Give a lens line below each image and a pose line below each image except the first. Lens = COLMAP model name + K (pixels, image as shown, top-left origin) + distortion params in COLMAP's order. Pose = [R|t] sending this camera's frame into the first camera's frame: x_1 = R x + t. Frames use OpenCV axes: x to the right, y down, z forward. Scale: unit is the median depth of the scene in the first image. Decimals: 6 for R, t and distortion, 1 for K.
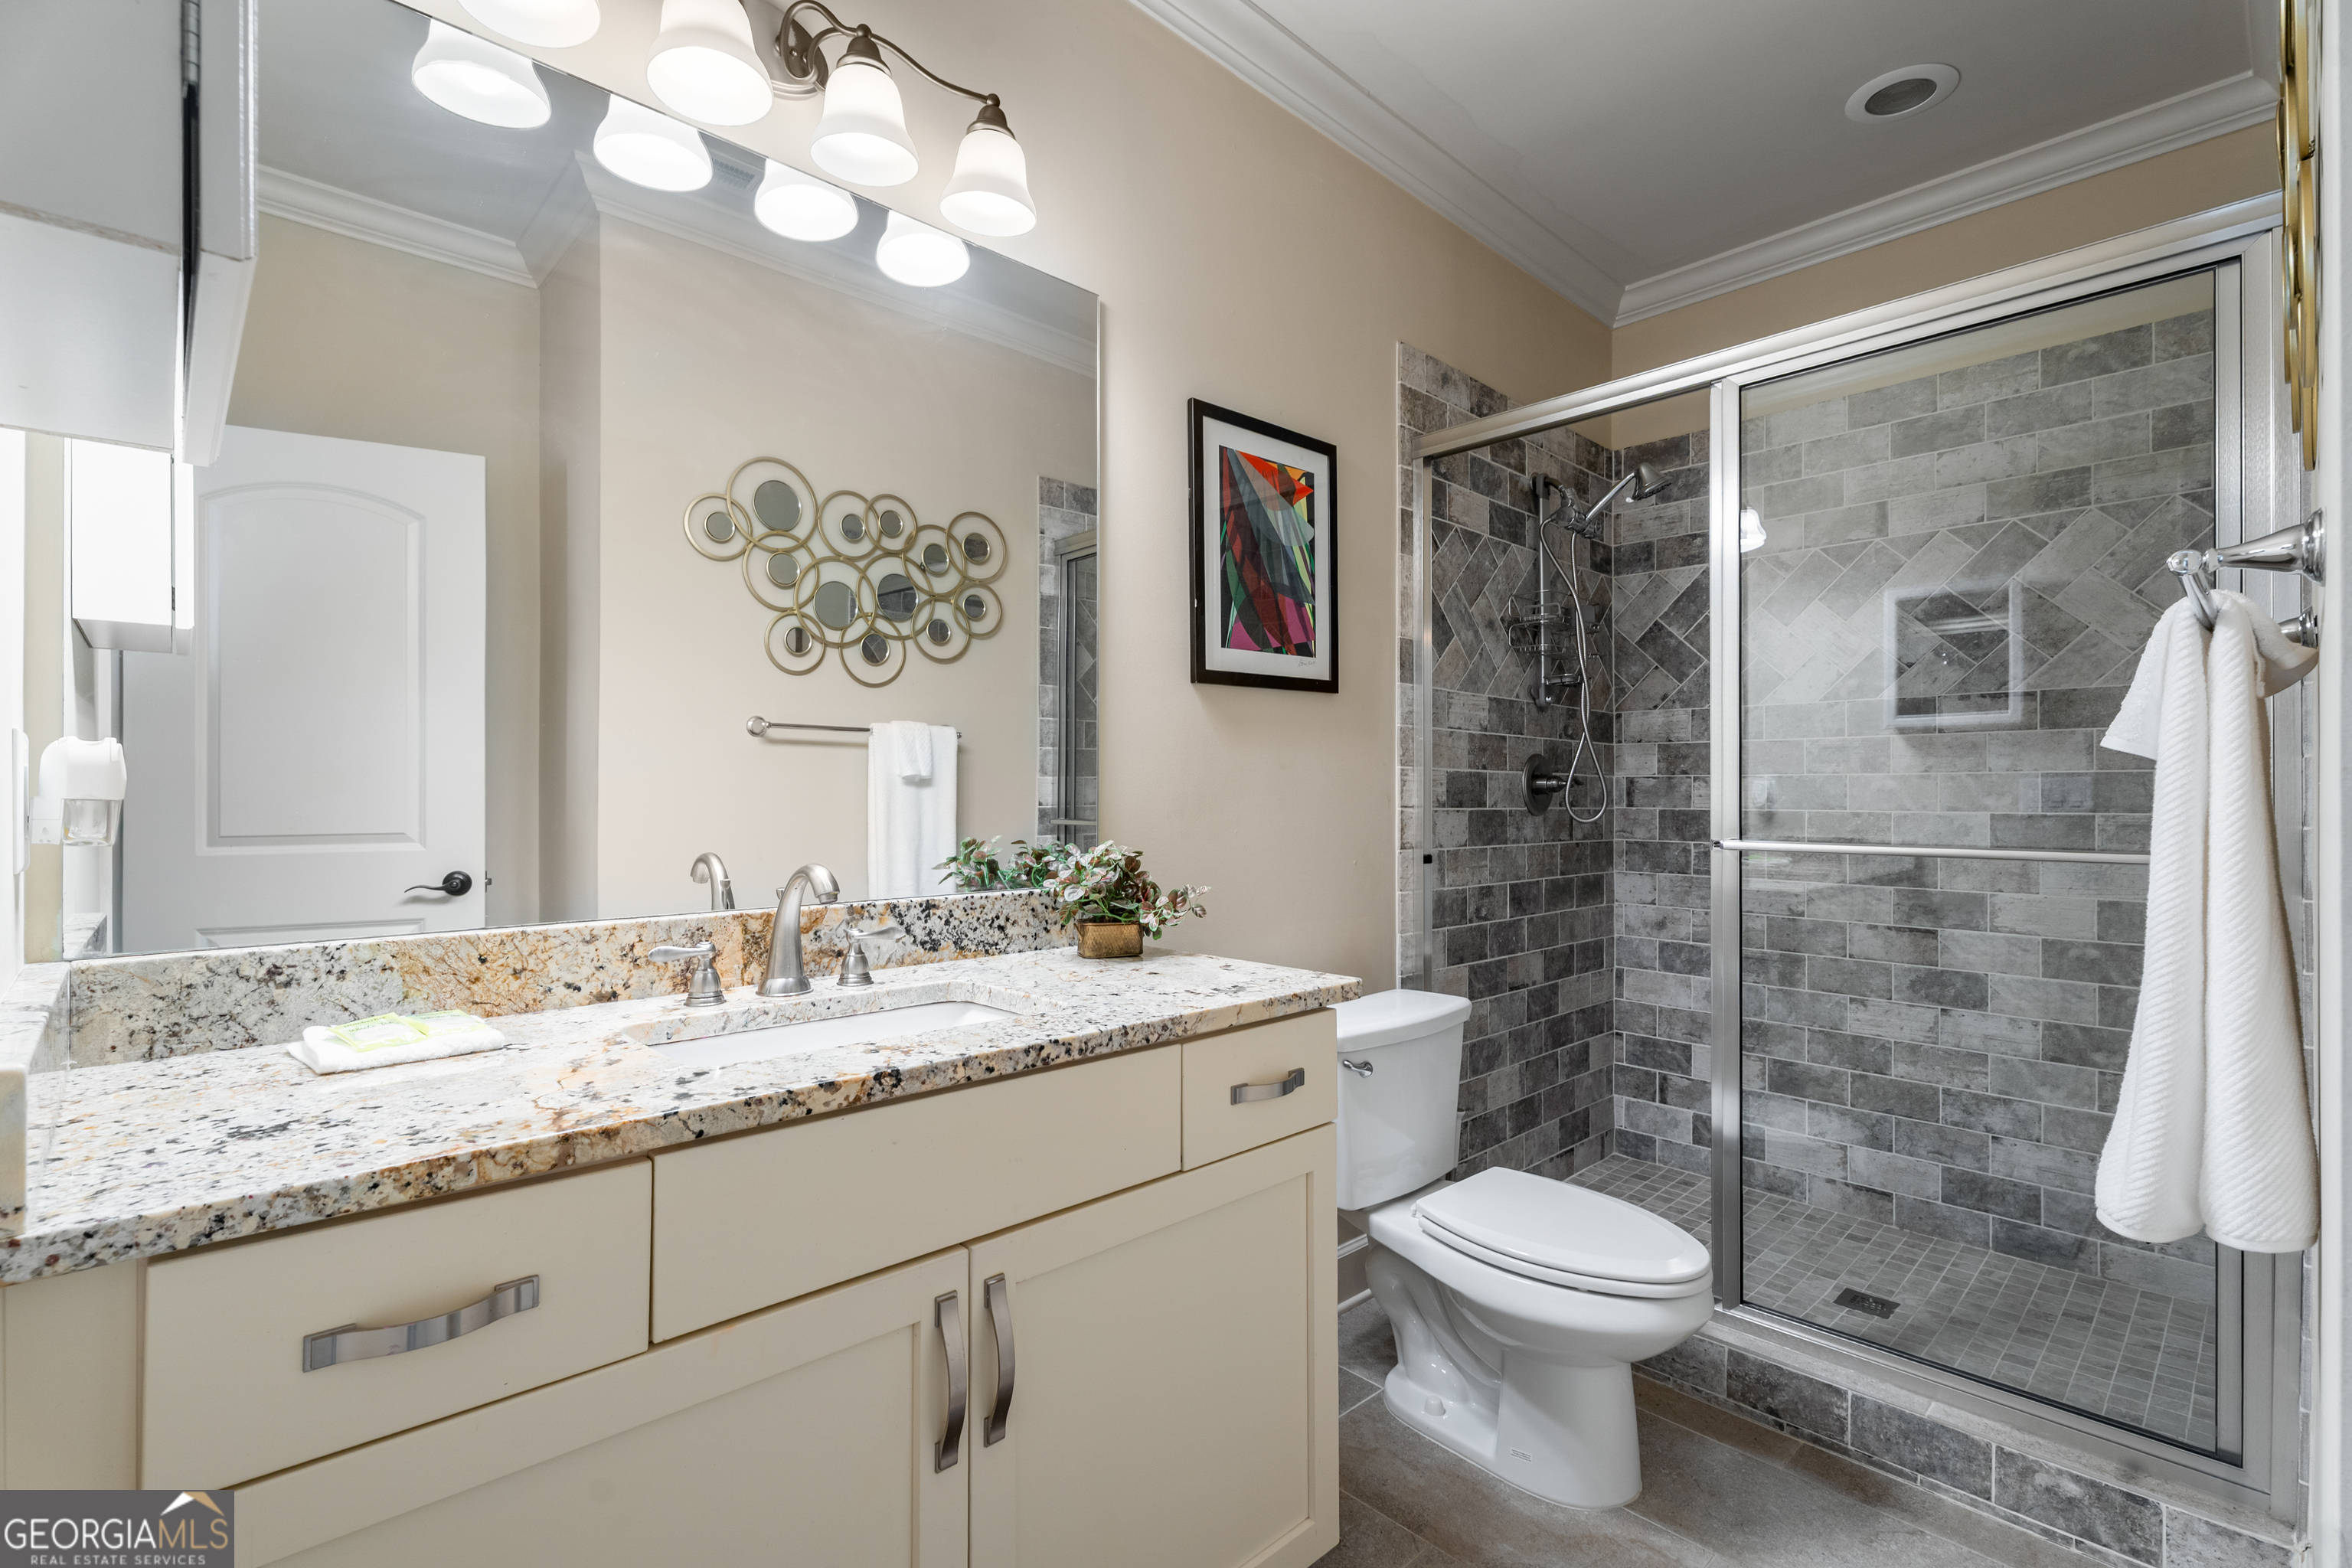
lens RADIAL K [[1066.3, 0, 1157.4], [0, 1066.3, 785.9], [0, 0, 1]] dist [0.002949, 0.000076]
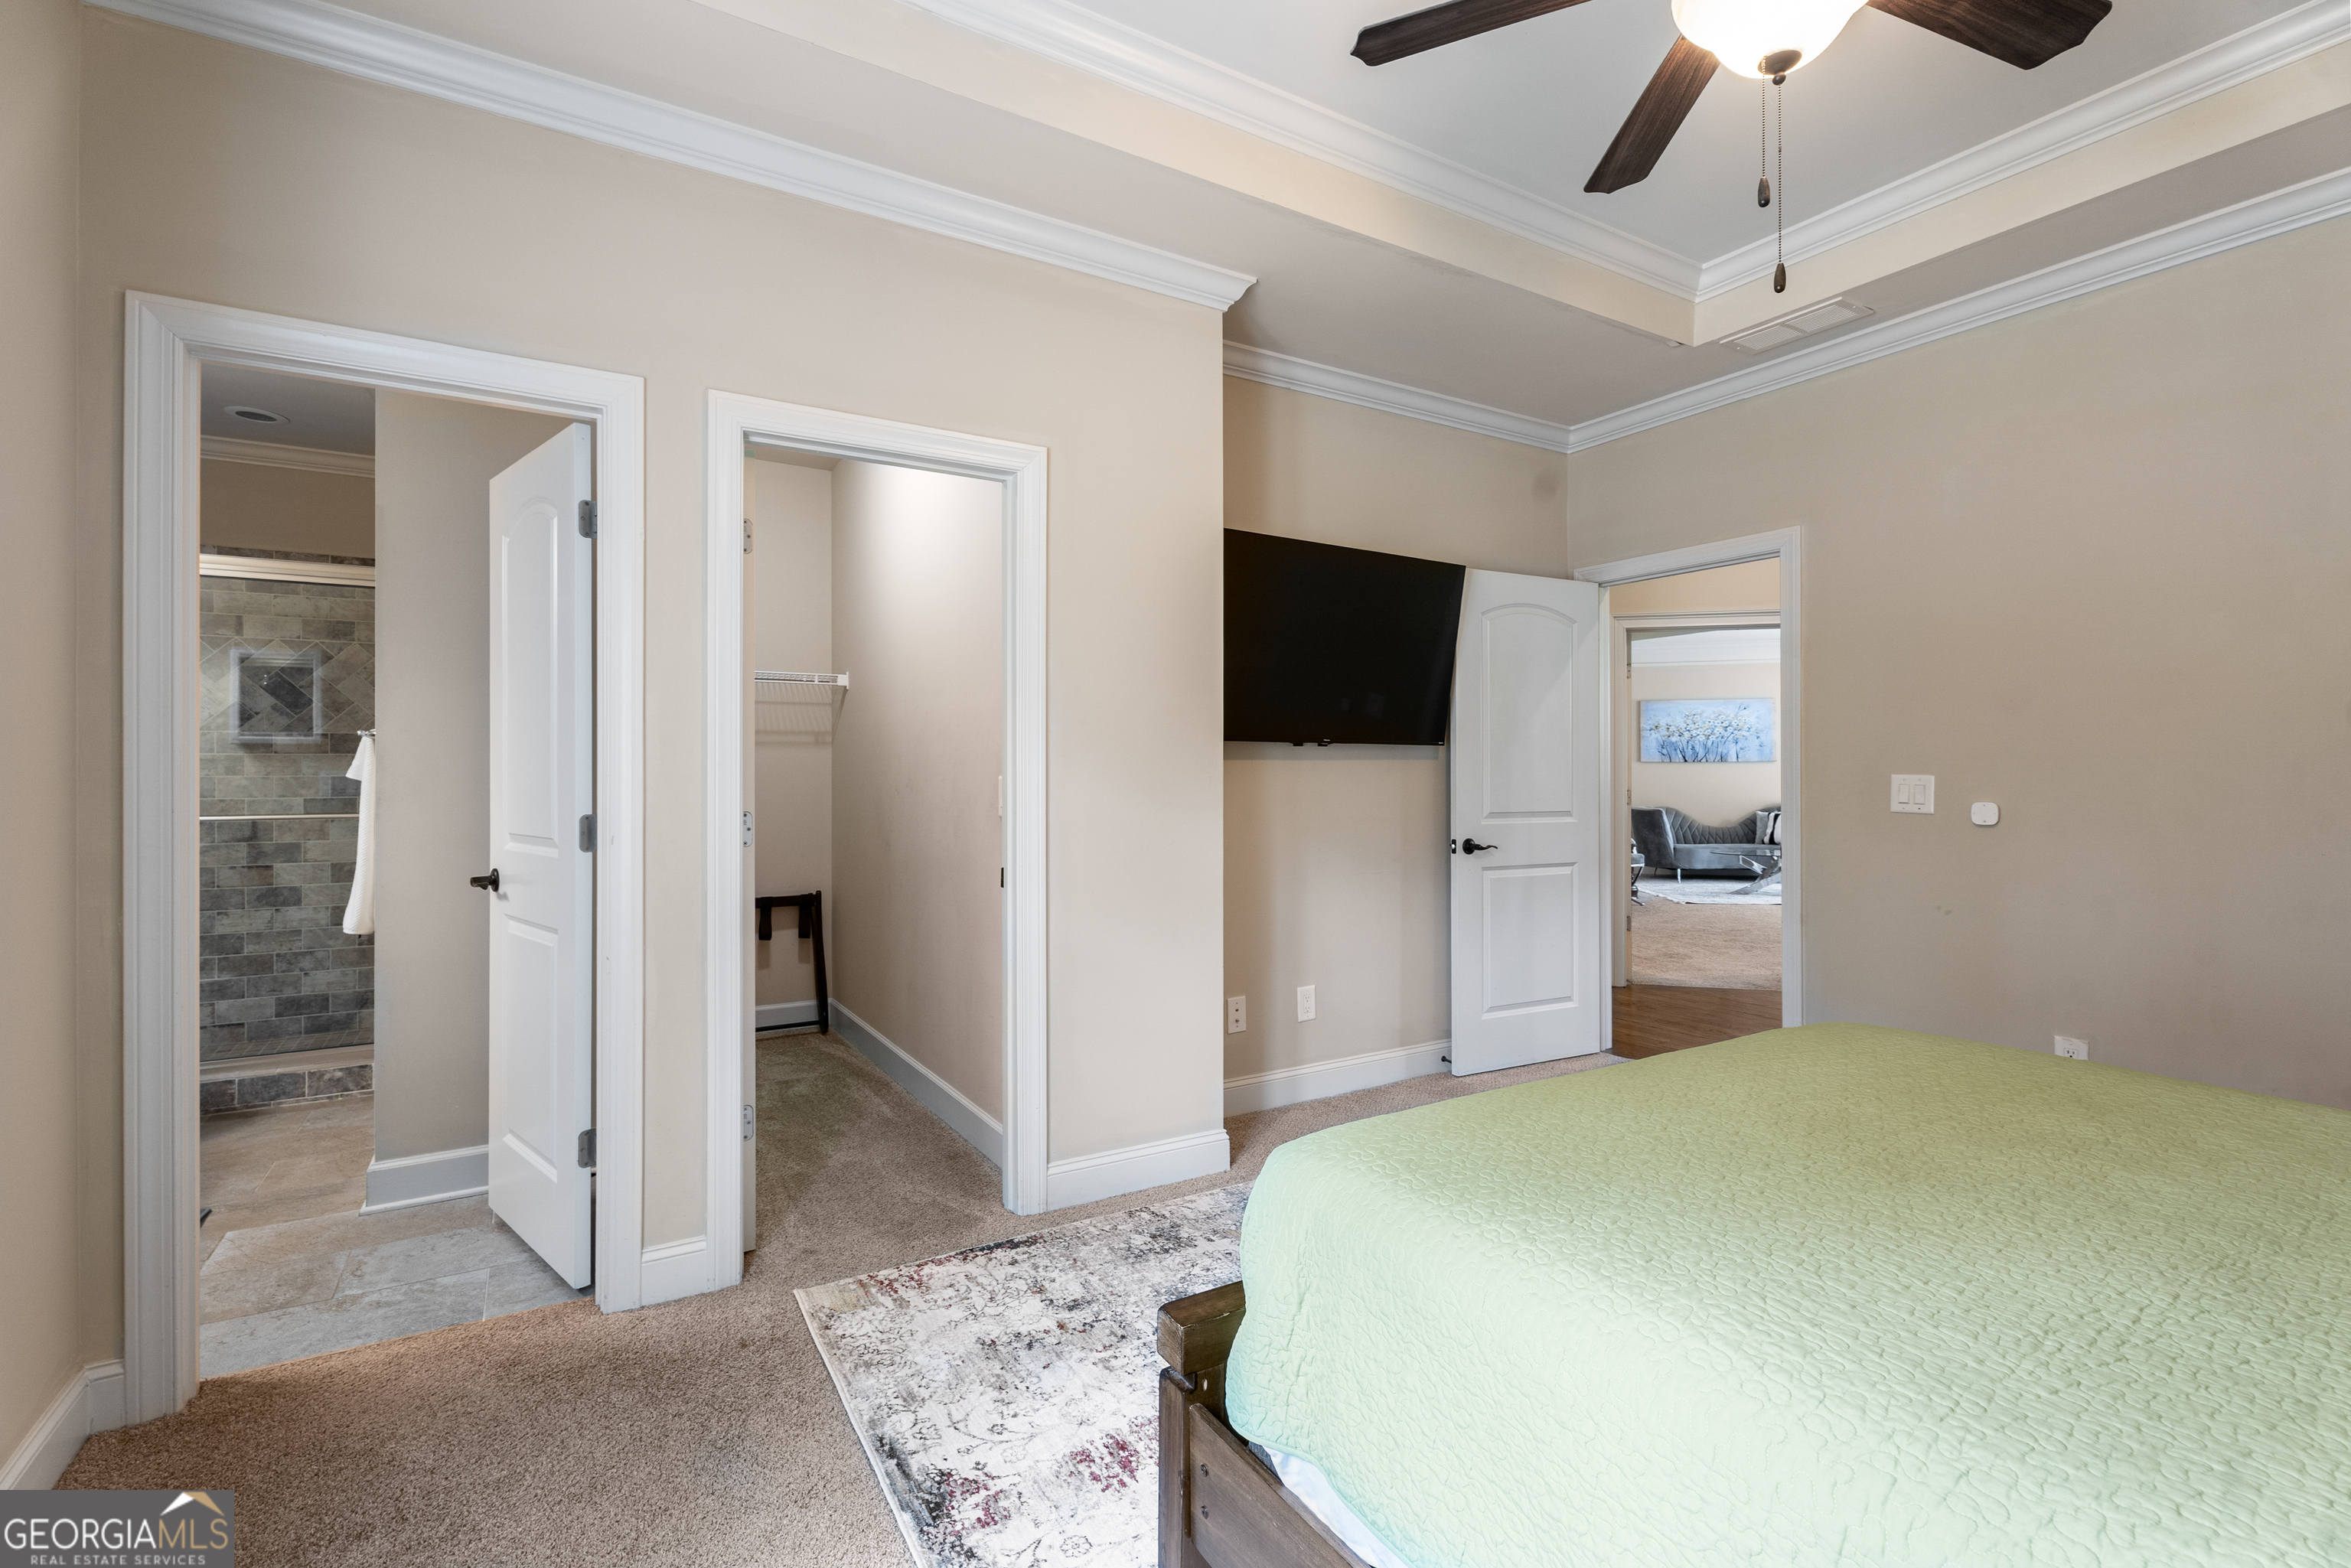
lens RADIAL K [[1065.8, 0, 1157.2], [0, 1065.8, 773.2], [0, 0, 1]] dist [0.002949, 0.000076]
pose [[0.225219, -0.000121, 0.974308, -0.668273], [-0.003498, 0.999993, 0.000933, -0.023947], [-0.974302, -0.003618, 0.225217, -0.830456]]
